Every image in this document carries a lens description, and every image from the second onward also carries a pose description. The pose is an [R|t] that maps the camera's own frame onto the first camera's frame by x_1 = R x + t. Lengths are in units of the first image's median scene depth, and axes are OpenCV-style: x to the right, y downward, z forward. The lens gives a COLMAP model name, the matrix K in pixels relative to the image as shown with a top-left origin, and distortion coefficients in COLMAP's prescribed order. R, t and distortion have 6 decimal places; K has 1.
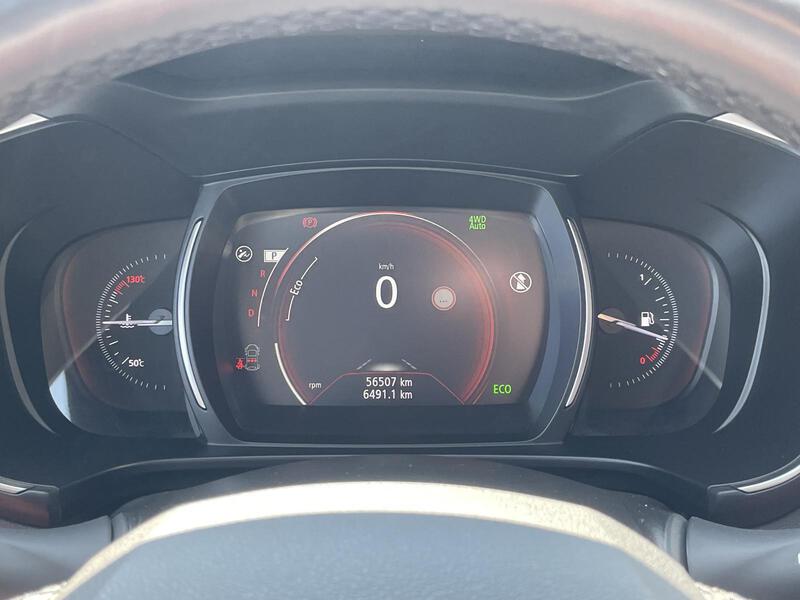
lens RADIAL K [[982.5, 0, 400.6], [0, 982.5, 299.5], [0, 0, 1]] dist [0.091809, 0.000000]
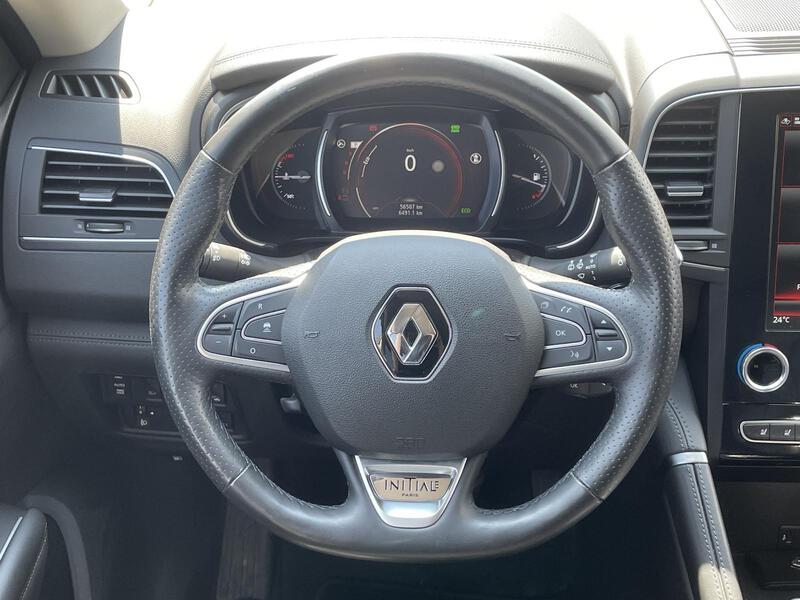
lens RADIAL K [[982.5, 0, 402.4], [0, 982.5, 298.1], [0, 0, 1]] dist [0.091809, 0.000000]
pose [[0.999980, 0.006319, -0.000527, -0.028070], [-0.006180, 0.989814, 0.142235, -0.020435], [0.001421, -0.142229, 0.989833, -1.084533]]
